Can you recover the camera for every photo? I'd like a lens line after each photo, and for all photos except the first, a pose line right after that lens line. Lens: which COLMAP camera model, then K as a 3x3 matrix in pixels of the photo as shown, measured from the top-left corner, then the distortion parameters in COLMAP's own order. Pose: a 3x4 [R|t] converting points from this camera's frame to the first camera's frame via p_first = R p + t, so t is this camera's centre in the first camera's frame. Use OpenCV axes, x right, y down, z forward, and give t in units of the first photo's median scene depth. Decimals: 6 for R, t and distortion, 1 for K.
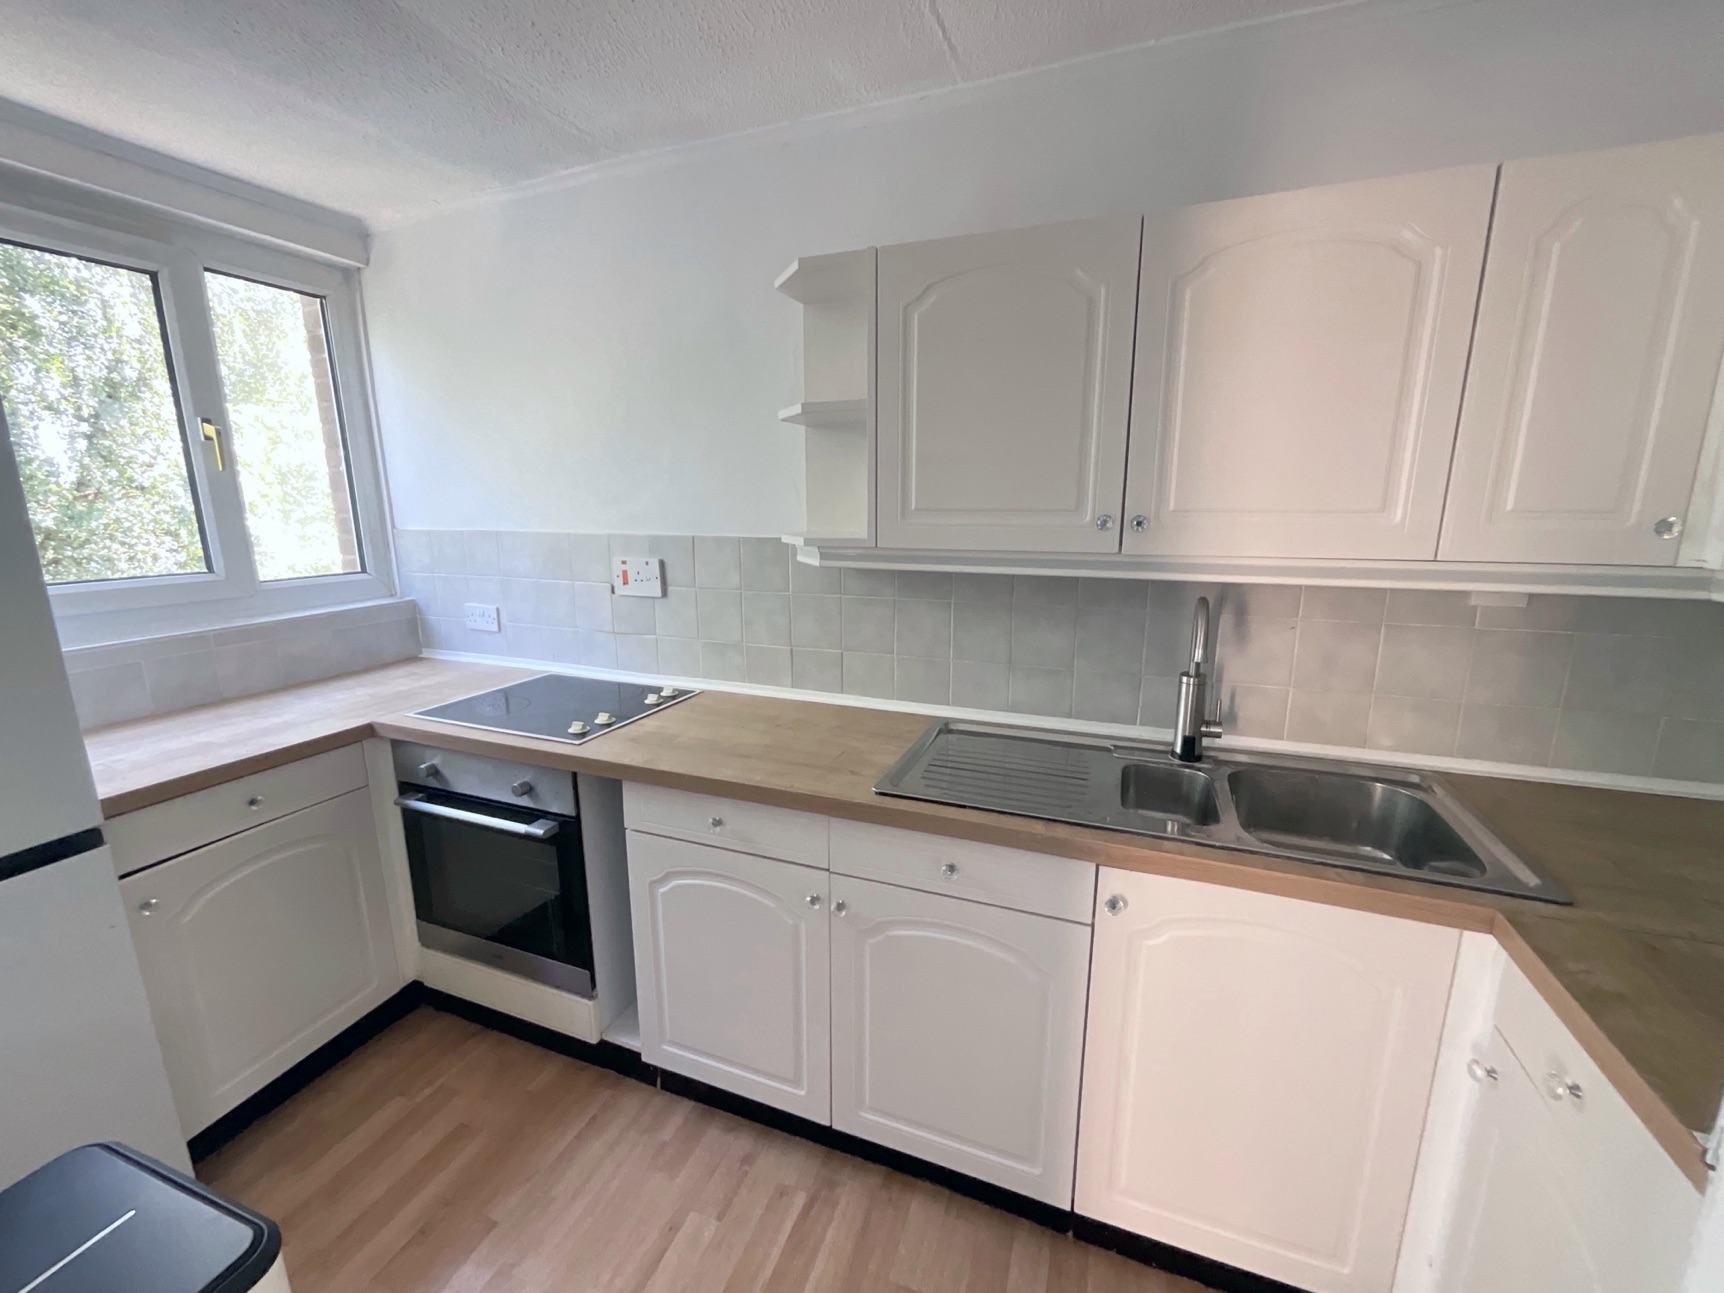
lens RADIAL K [[704.1, 0, 865.7], [0, 704.1, 647.2], [0, 0, 1]] dist [0.003996, -0.002205]
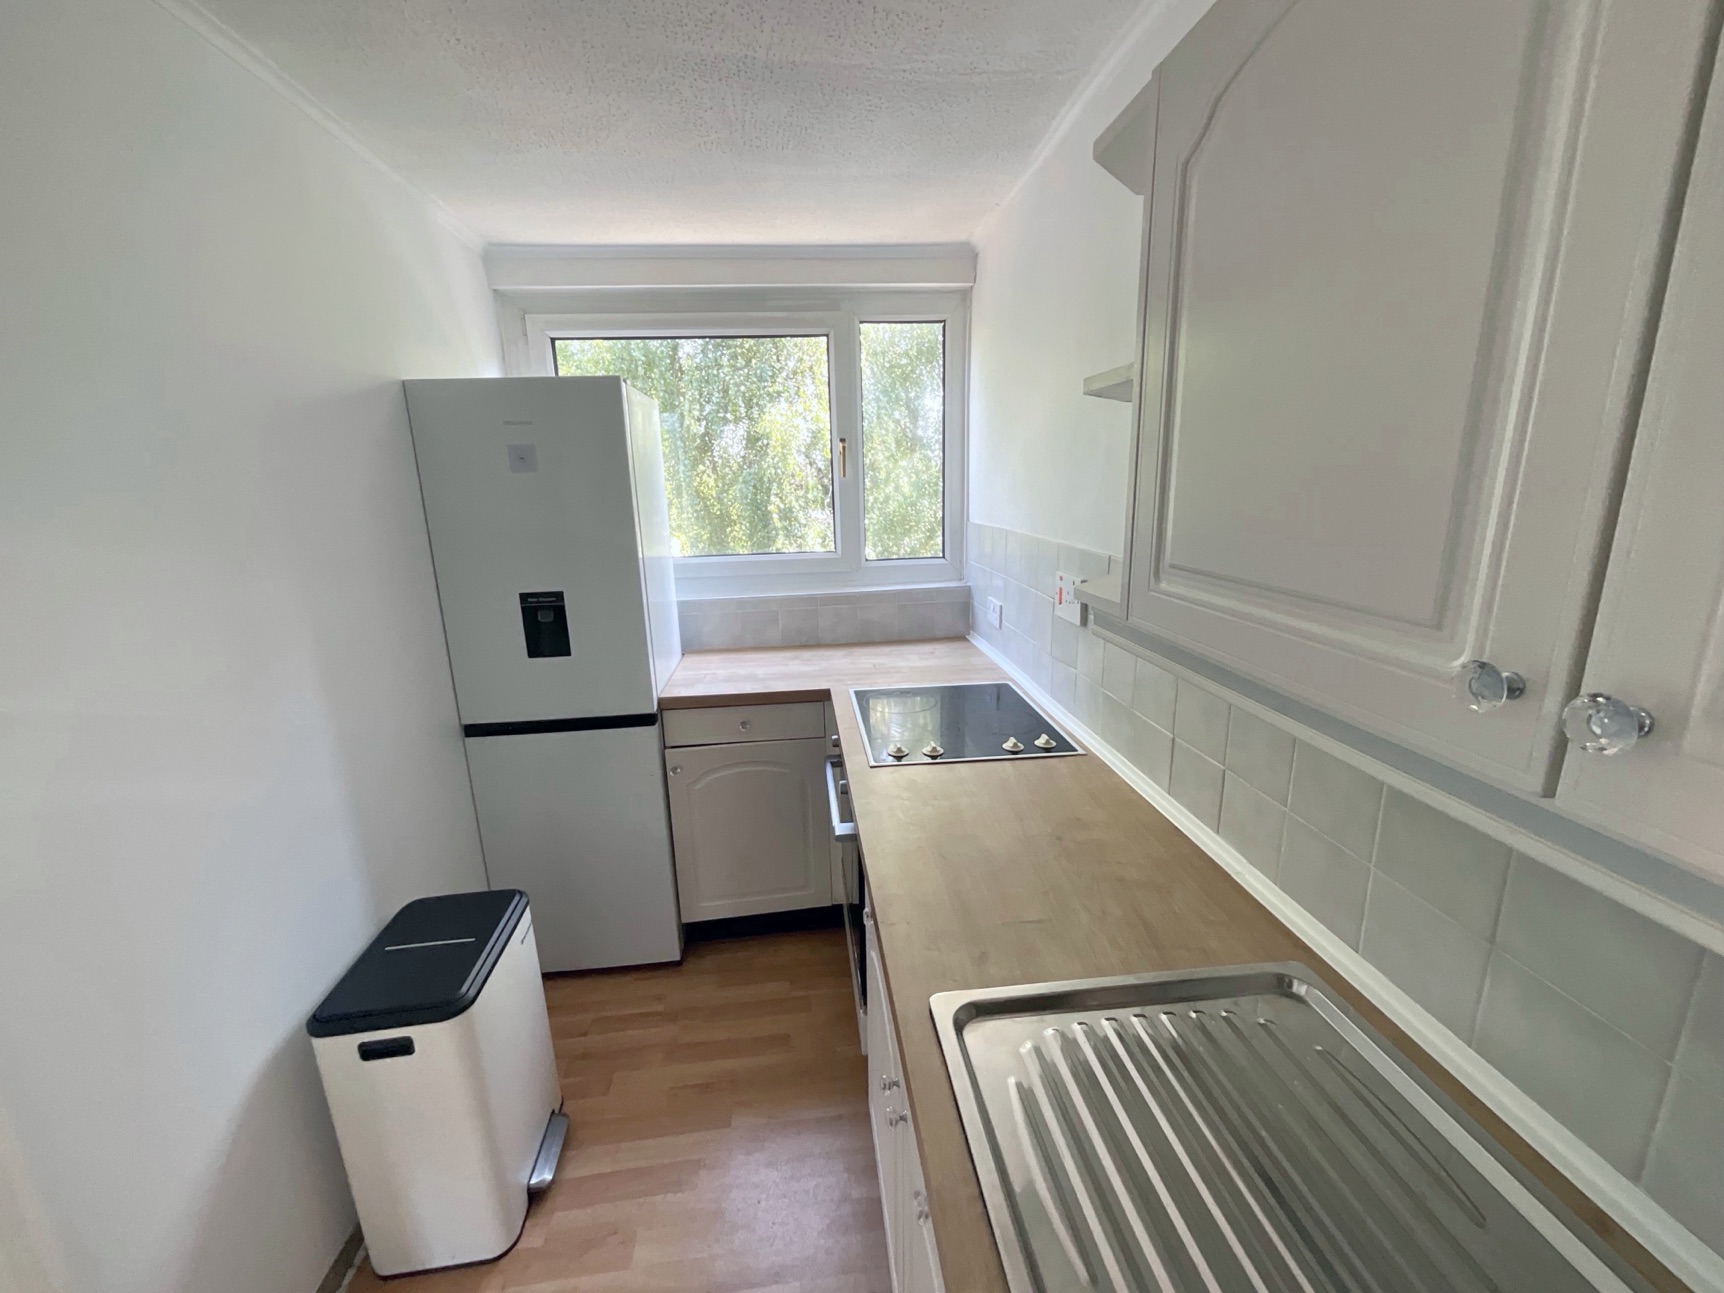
lens RADIAL K [[704.1, 0, 858.4], [0, 704.1, 645.8], [0, 0, 1]] dist [0.003996, -0.002205]
pose [[0.447913, 0.200295, -0.871353, 0.396296], [-0.158364, 0.976947, 0.143162, -0.160765], [0.879940, 0.073866, 0.469307, 0.507230]]
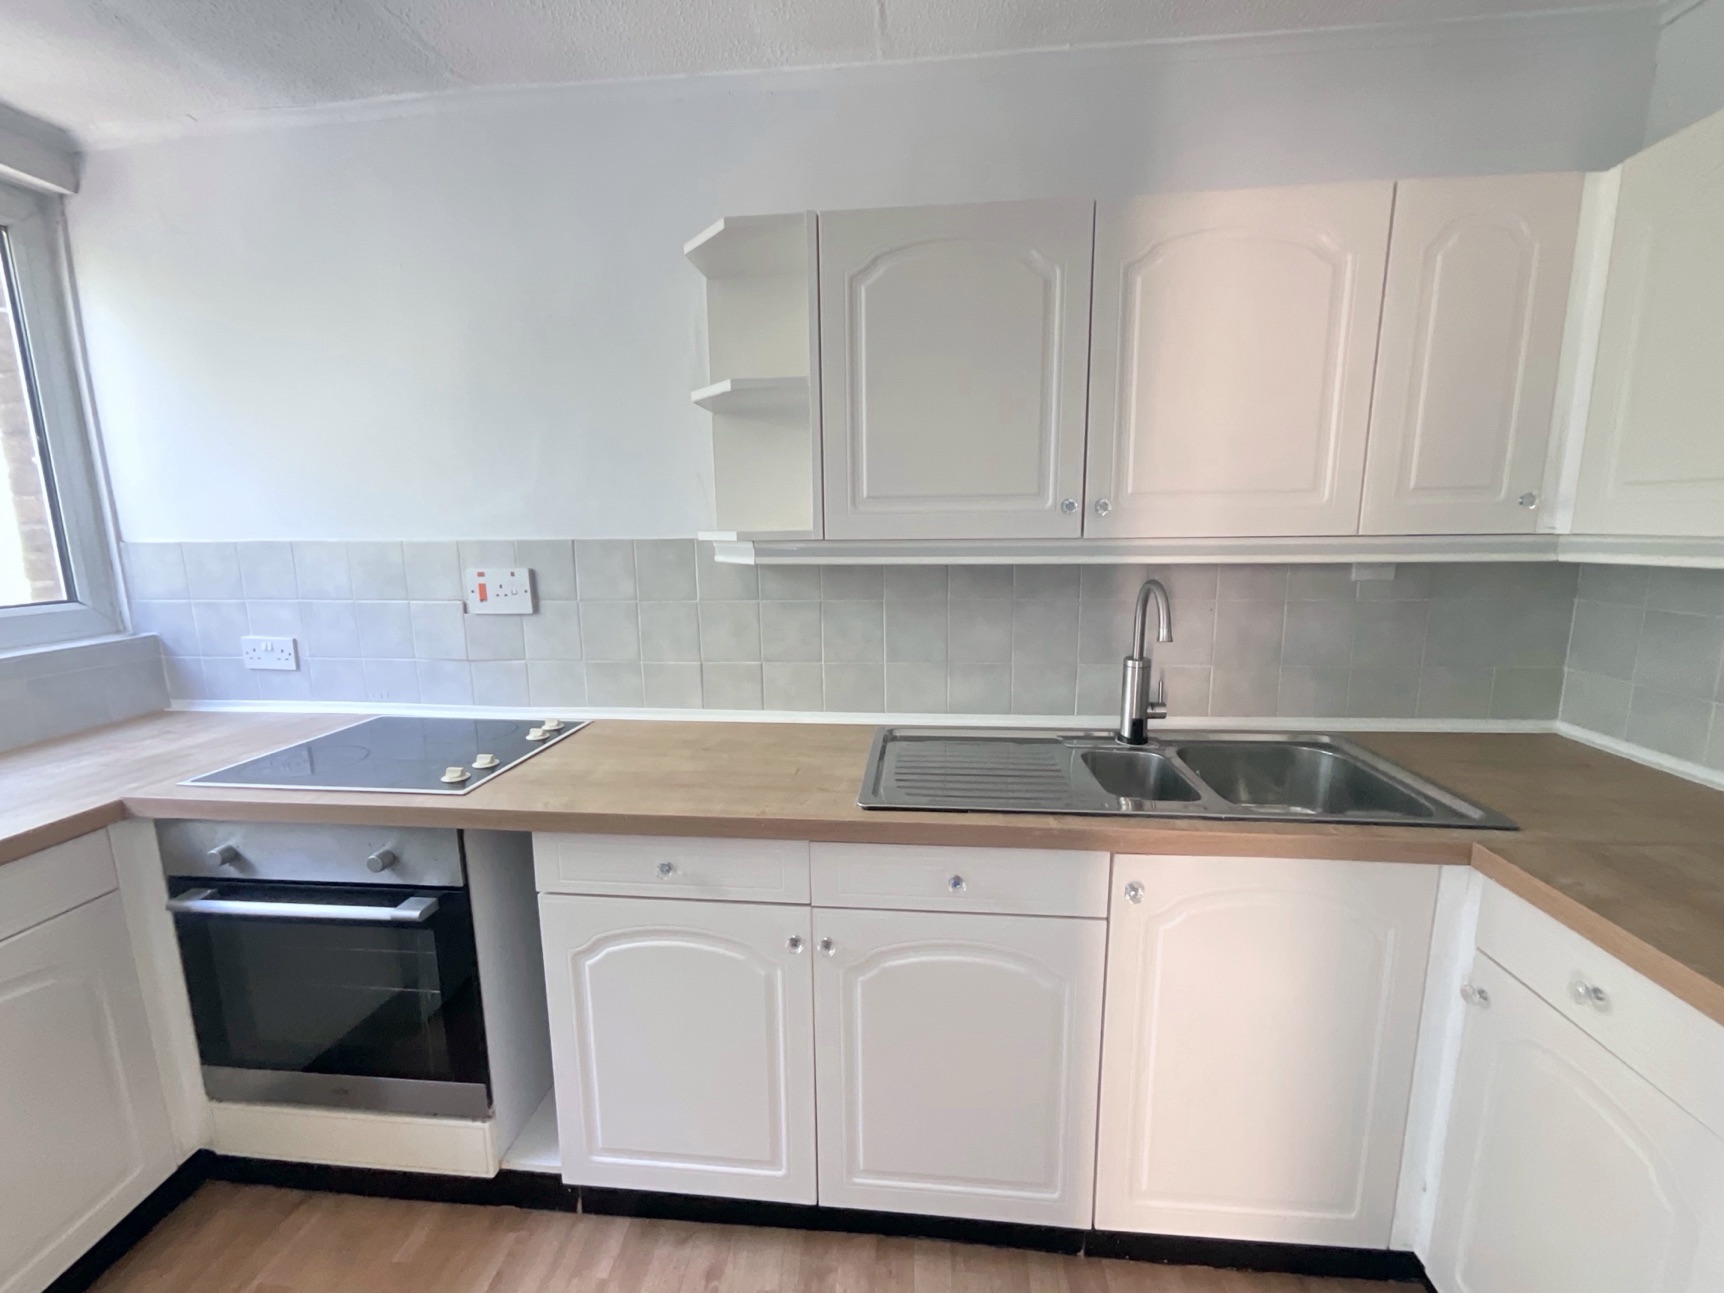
lens RADIAL K [[704.1, 0, 867.3], [0, 704.1, 645.2], [0, 0, 1]] dist [0.003996, -0.002205]
pose [[0.961952, -0.054419, 0.267744, -0.170956], [0.065347, 0.997347, -0.032067, 0.025247], [-0.265289, 0.048344, 0.962956, 0.109421]]
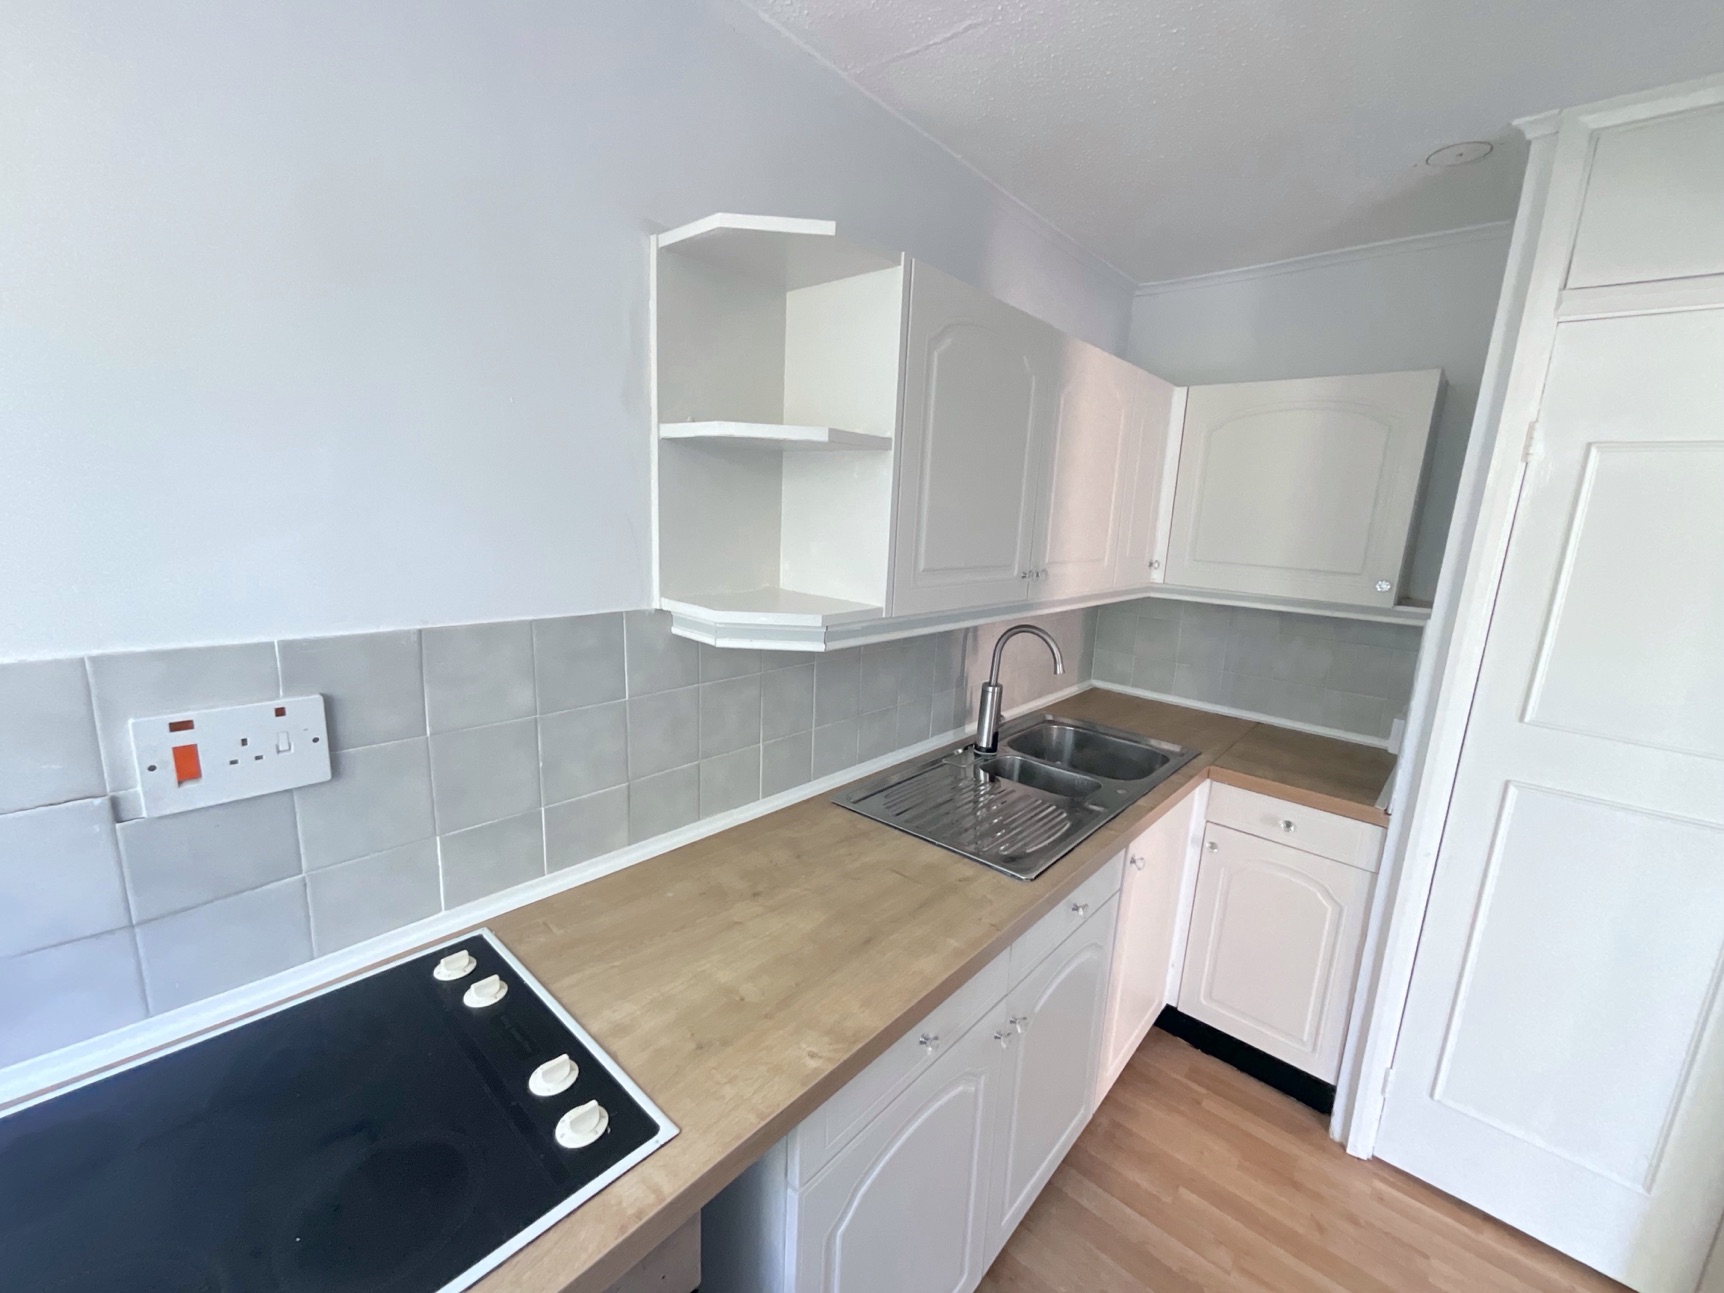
lens RADIAL K [[704.1, 0, 873.1], [0, 704.1, 646.5], [0, 0, 1]] dist [0.003996, -0.002205]
pose [[0.339228, -0.167044, 0.925754, -0.719547], [0.141182, 0.982002, 0.125459, -0.202460], [-0.930050, 0.088141, 0.356706, 0.686178]]
